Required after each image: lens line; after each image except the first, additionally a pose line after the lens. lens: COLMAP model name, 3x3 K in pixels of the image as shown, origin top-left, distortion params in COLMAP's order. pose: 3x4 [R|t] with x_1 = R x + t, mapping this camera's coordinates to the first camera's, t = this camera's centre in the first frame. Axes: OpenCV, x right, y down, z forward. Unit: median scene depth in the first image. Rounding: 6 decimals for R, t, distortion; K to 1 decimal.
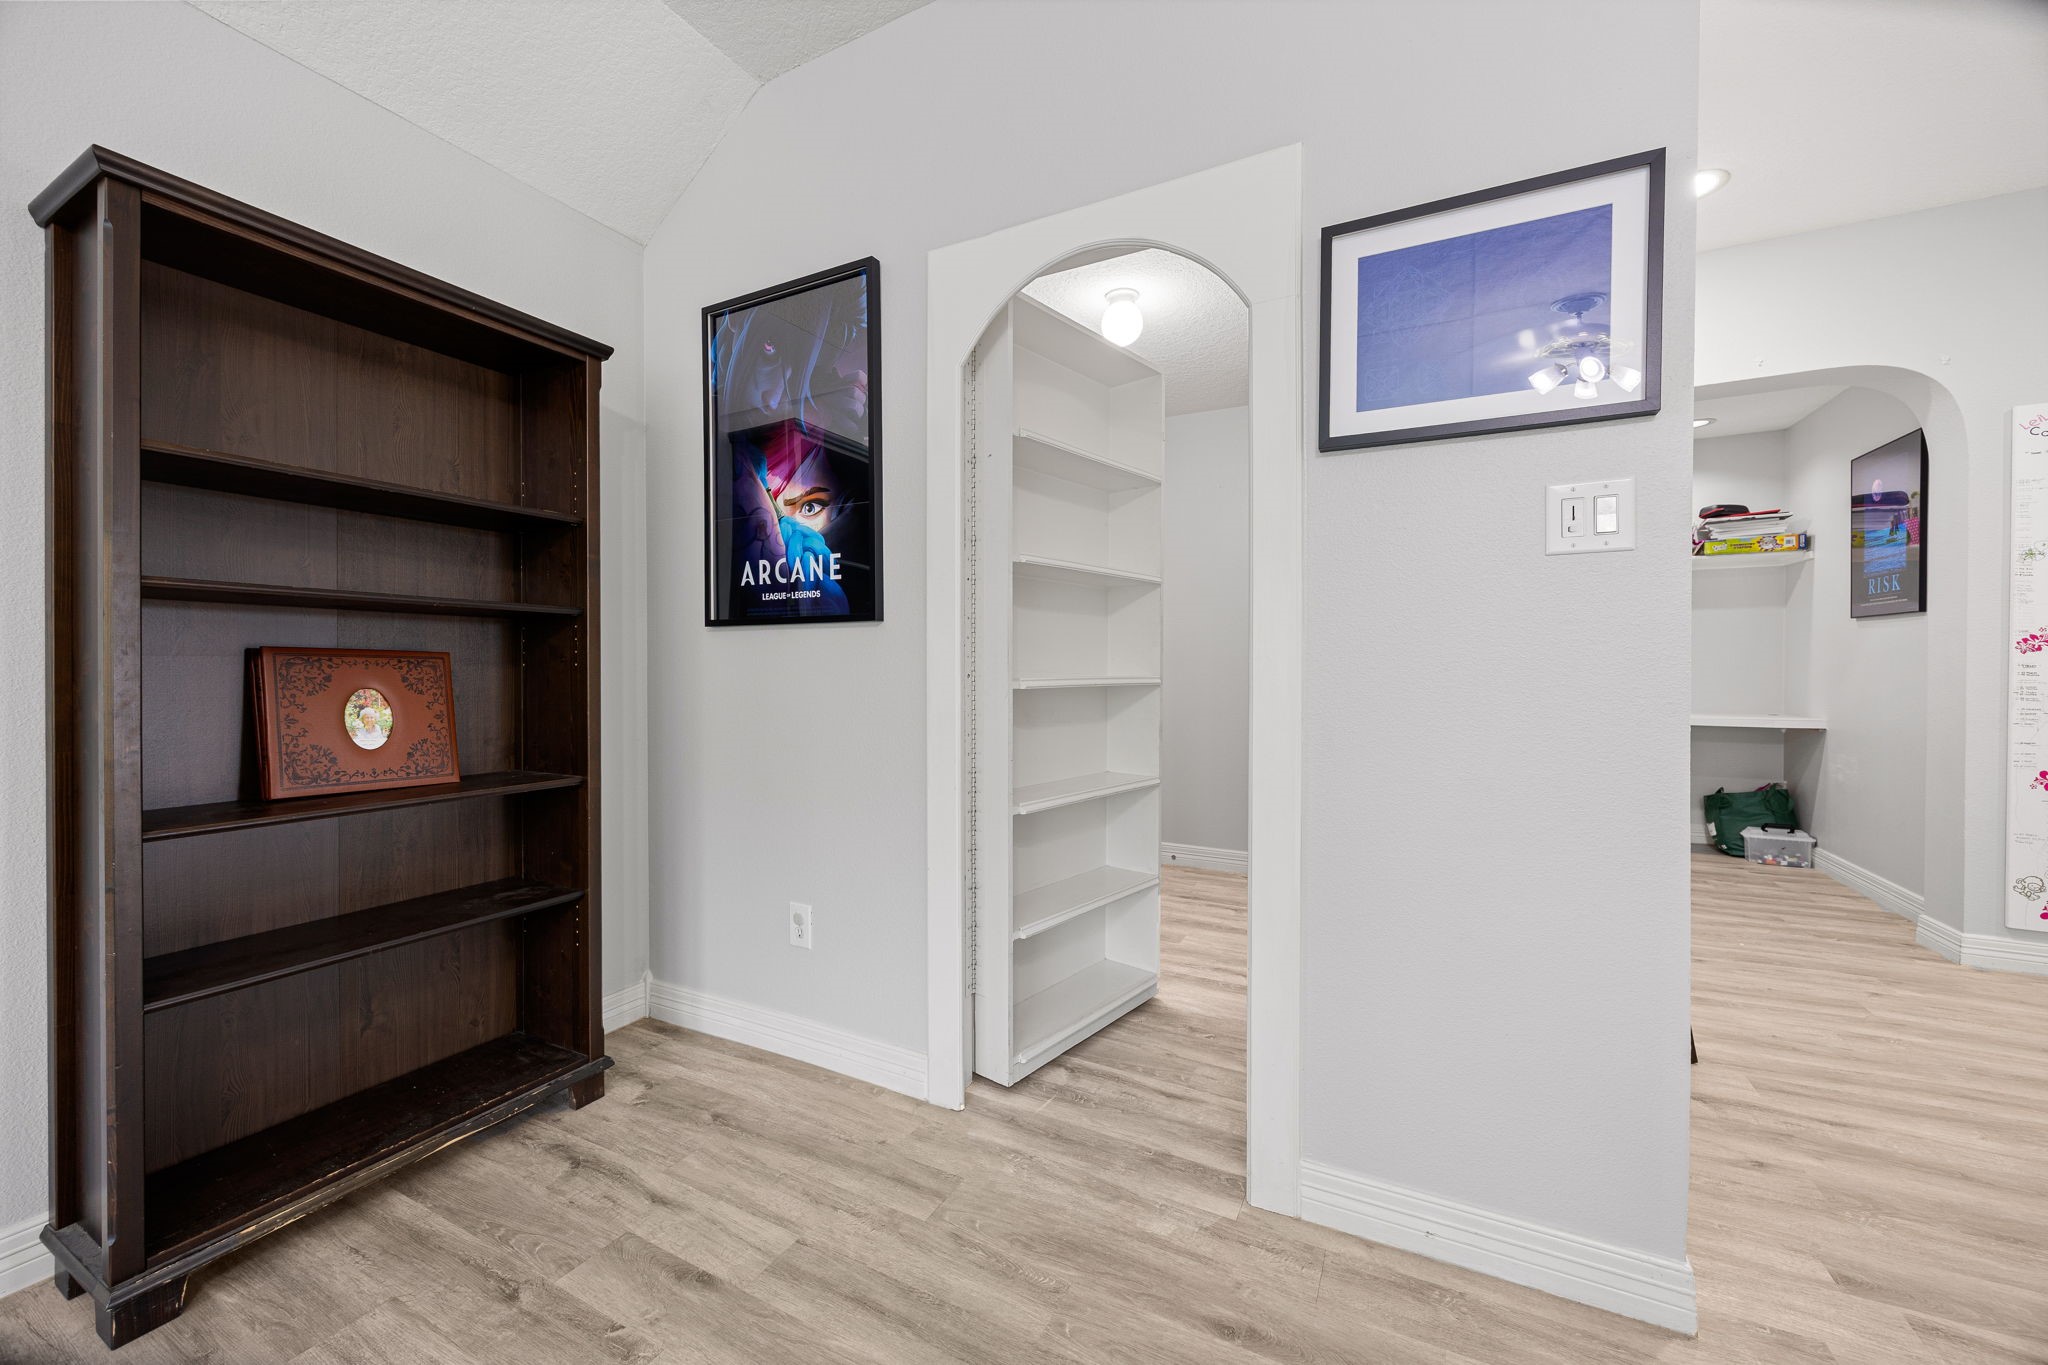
lens RADIAL K [[782.3, 0, 1022.0], [0, 782.3, 676.9], [0, 0, 1]] dist [-0.006812, -0.000220]
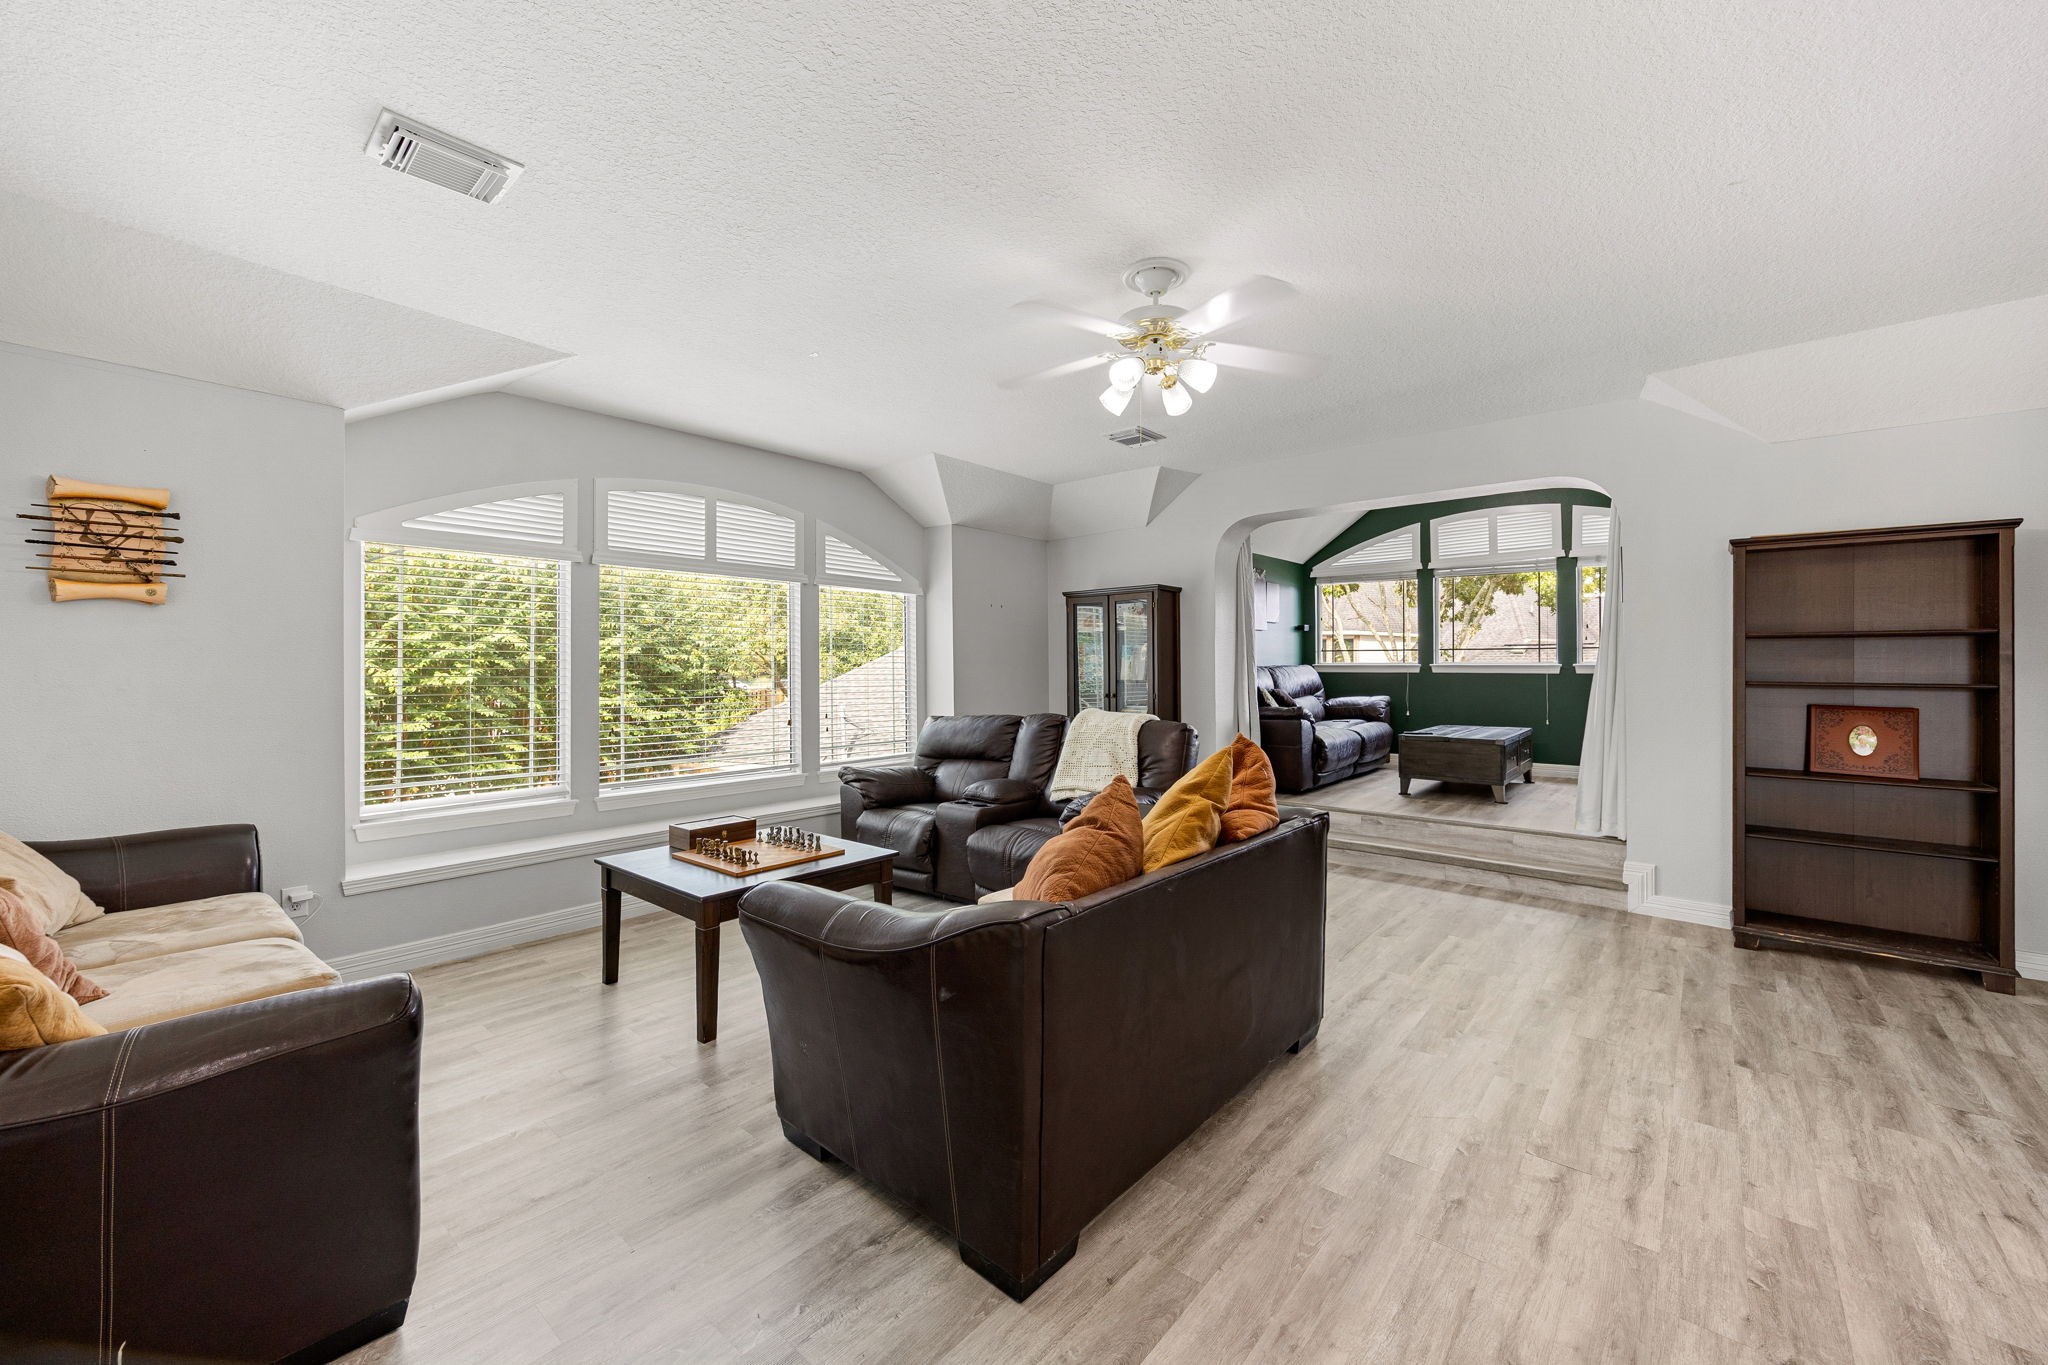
lens RADIAL K [[802.5, 0, 1035.1], [0, 802.5, 664.4], [0, 0, 1]] dist [-0.000744, -0.000633]
pose [[-0.219714, -0.004268, -0.975555, 1.801542], [-0.011547, 0.999932, -0.001774, -0.124844], [0.975496, 0.010875, -0.219749, -0.706279]]
